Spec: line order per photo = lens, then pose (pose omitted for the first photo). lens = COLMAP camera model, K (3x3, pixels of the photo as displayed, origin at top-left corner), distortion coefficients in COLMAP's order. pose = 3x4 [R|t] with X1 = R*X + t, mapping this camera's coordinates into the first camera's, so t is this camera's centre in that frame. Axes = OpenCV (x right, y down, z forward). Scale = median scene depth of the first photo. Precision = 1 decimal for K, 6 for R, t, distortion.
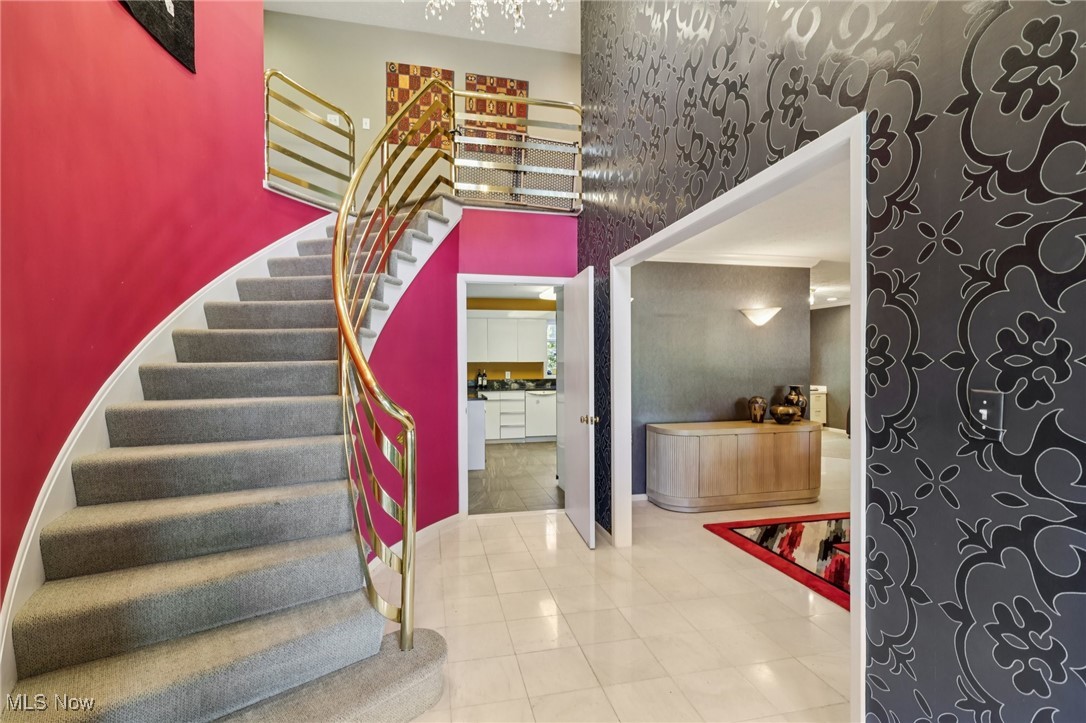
lens RADIAL K [[504.2, 0, 545.4], [0, 504.2, 361.4], [0, 0, 1]] dist [0.005101, 0.001106]
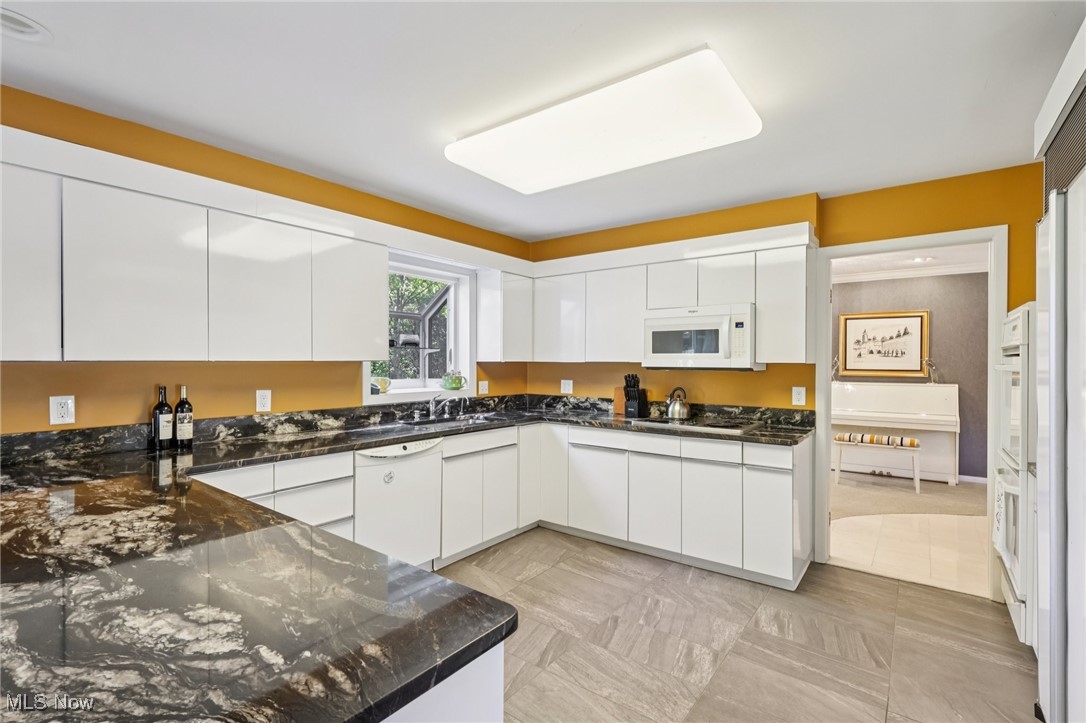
lens RADIAL K [[504.2, 0, 540.7], [0, 504.2, 365.4], [0, 0, 1]] dist [0.005101, 0.001106]
pose [[0.771878, 0.002643, 0.635765, -0.144529], [-0.004809, 0.999987, 0.001680, 0.002830], [-0.635752, -0.004354, 0.771881, 0.632631]]
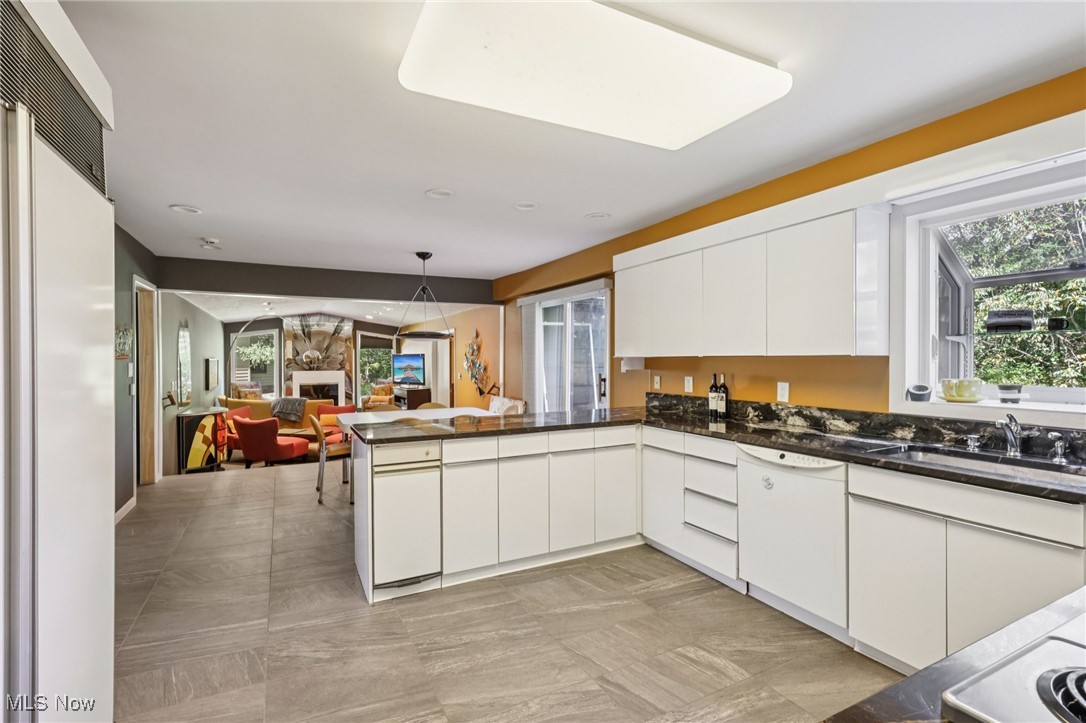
lens RADIAL K [[504.2, 0, 540.6], [0, 504.2, 362.8], [0, 0, 1]] dist [0.005101, 0.001106]
pose [[0.237364, 0.012399, -0.971342, 0.240439], [-0.003479, 0.999923, 0.011914, 0.002352], [0.971414, 0.000552, 0.237389, 0.744139]]
